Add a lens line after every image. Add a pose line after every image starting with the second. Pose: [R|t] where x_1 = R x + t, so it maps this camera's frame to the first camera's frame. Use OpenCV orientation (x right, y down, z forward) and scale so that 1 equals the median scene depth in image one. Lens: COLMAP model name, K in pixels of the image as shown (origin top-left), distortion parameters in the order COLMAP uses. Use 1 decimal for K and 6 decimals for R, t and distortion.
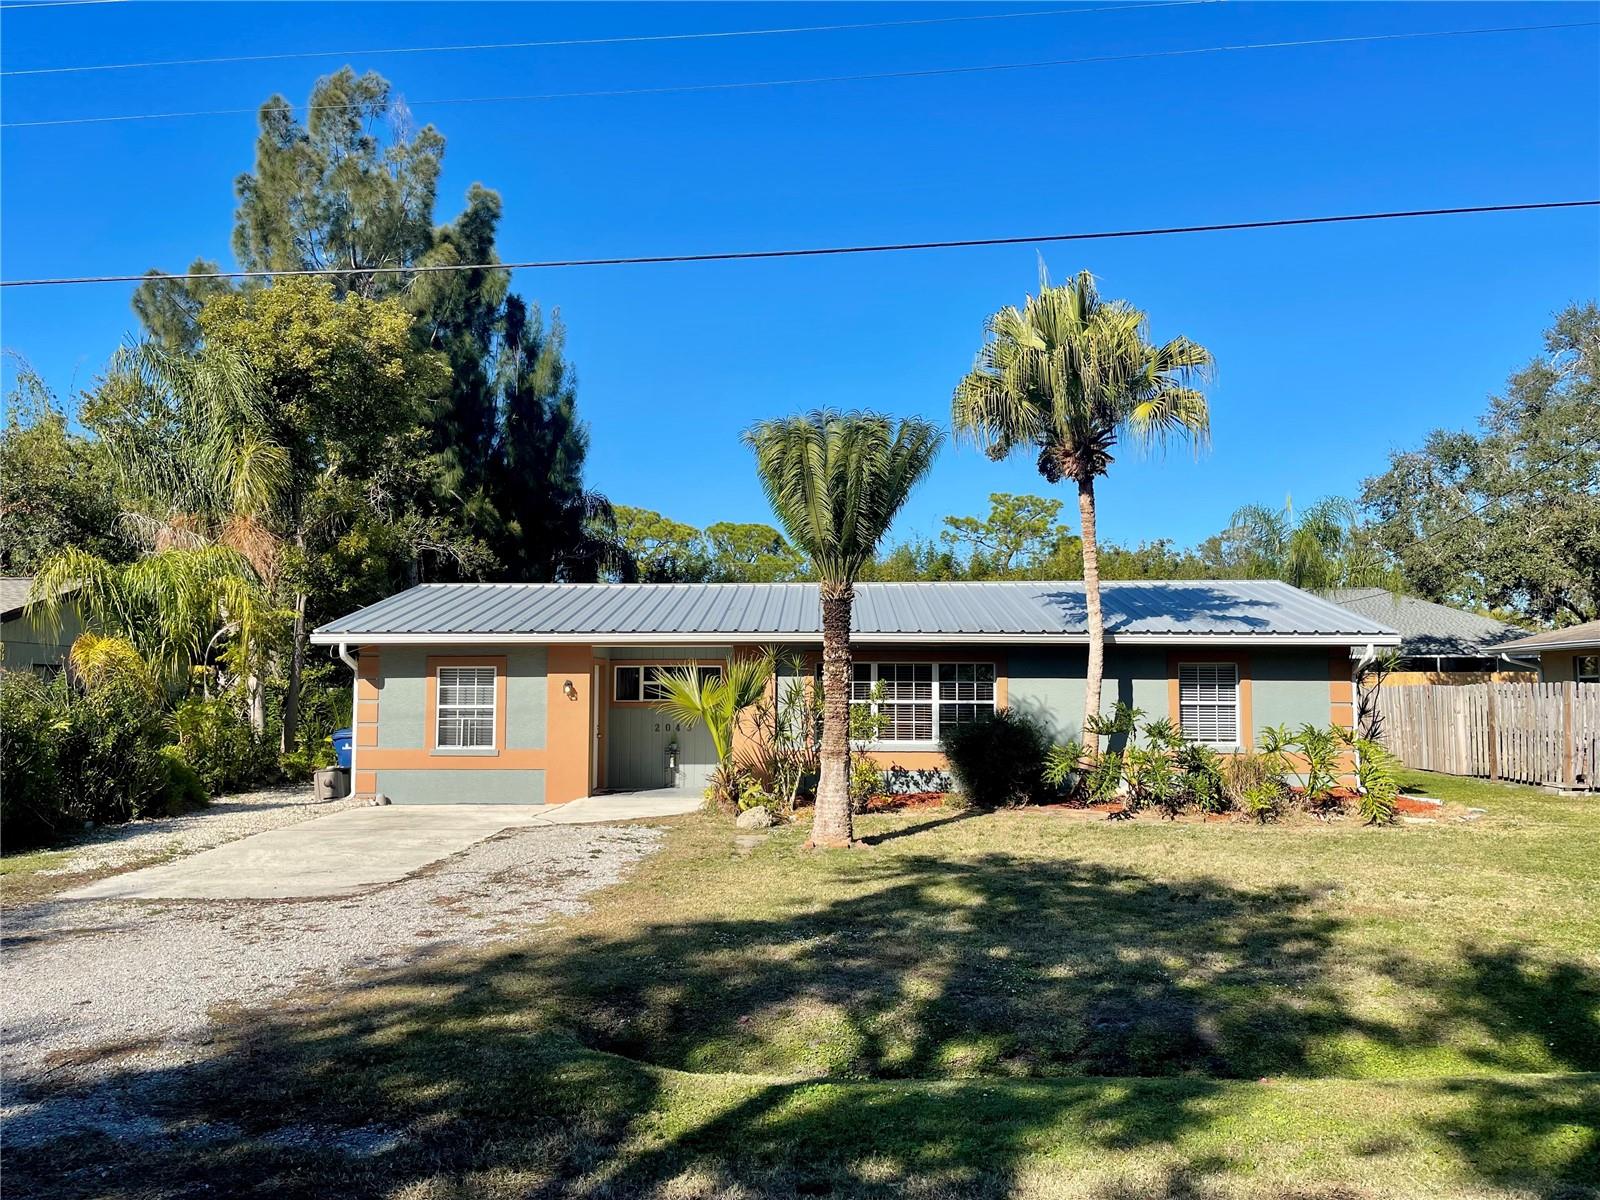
lens RADIAL K [[1204.5, 0, 800.0], [0, 1204.5, 600.0], [0, 0, 1]] dist [0.105313, -0.128755]
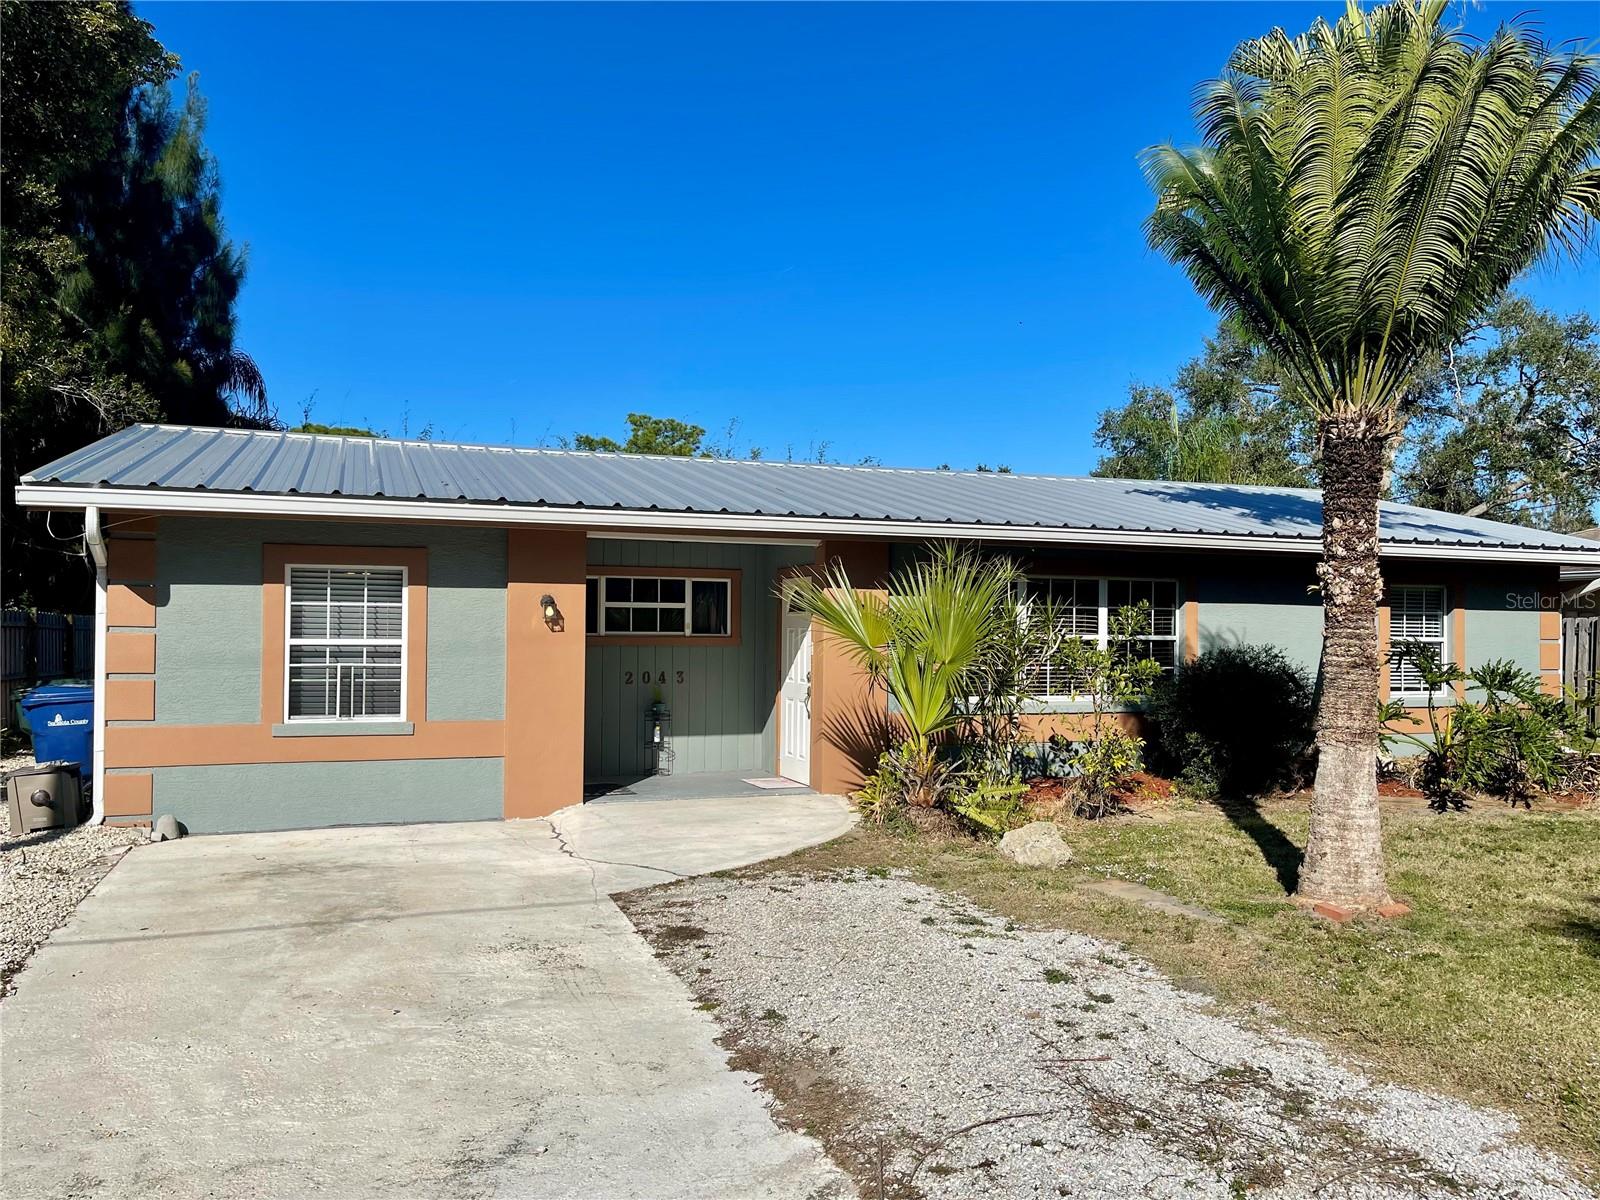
lens RADIAL K [[1204.5, 0, 800.0], [0, 1204.5, 600.0], [0, 0, 1]] dist [0.105313, -0.128755]
pose [[0.930490, 0.015198, 0.366002, -0.285958], [-0.033329, 0.998507, 0.043270, 0.040650], [-0.364798, -0.052461, 0.929608, 0.441994]]
